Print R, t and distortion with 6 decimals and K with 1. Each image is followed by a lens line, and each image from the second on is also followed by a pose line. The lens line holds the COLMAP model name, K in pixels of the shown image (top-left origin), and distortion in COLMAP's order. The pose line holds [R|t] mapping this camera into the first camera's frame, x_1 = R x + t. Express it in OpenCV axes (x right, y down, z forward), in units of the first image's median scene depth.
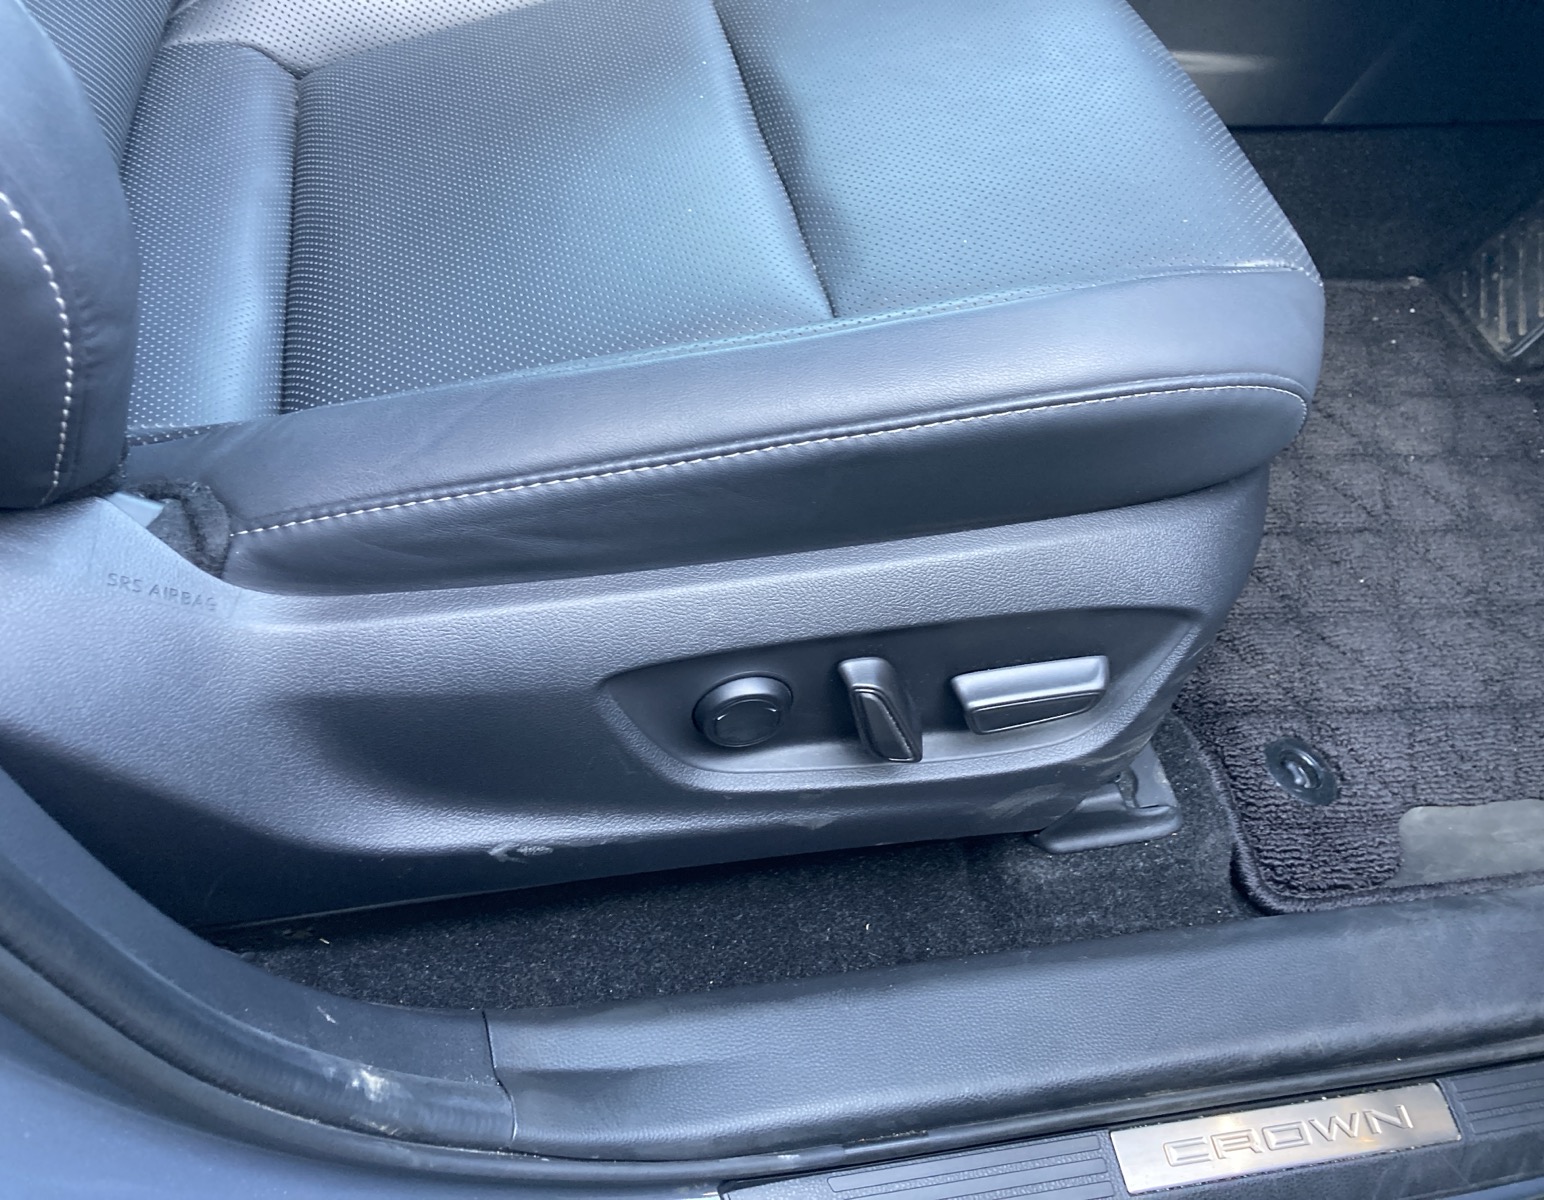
lens RADIAL K [[1353.3, 0, 771.4], [0, 1353.3, 574.6], [0, 0, 1]] dist [0.003554, -0.003011]
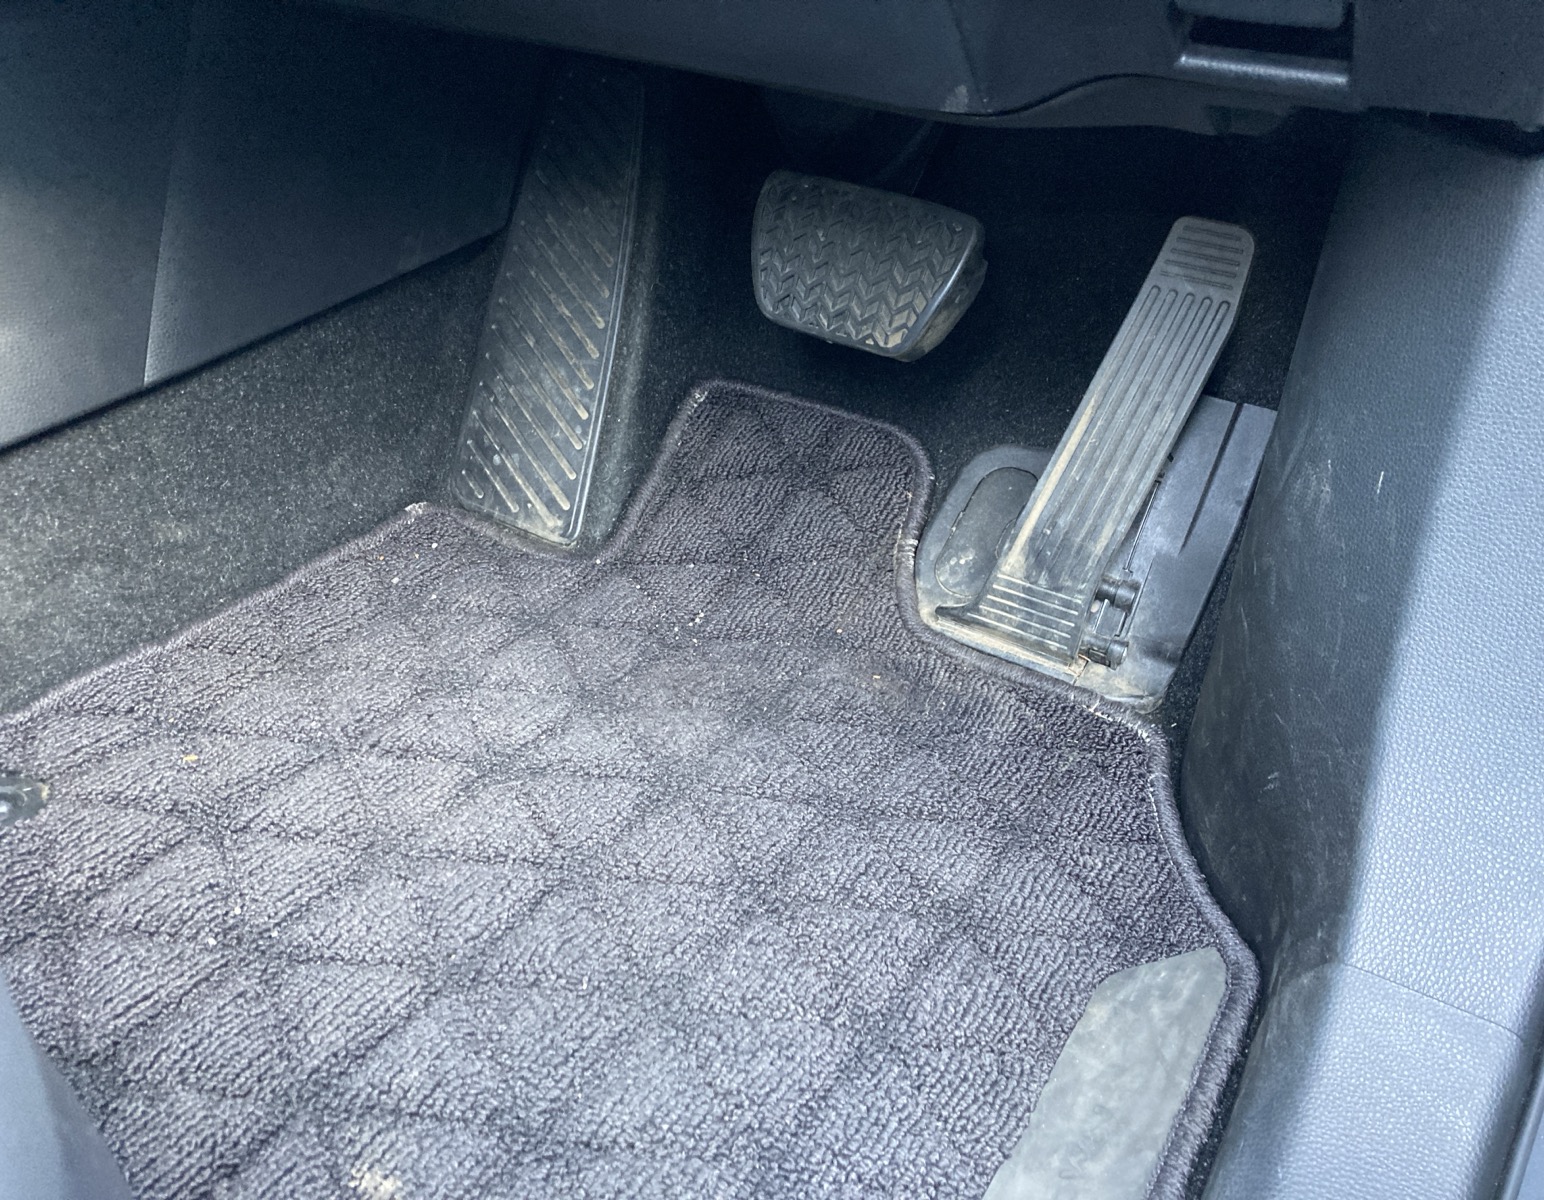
lens RADIAL K [[1362.2, 0, 772.0], [0, 1362.2, 600.0], [0, 0, 1]] dist [0.114359, -0.000524]
pose [[0.695079, -0.492000, 0.524215, 0.205058], [0.573262, 0.819324, 0.008862, -0.075905], [-0.433862, 0.294353, 0.851540, 0.309639]]
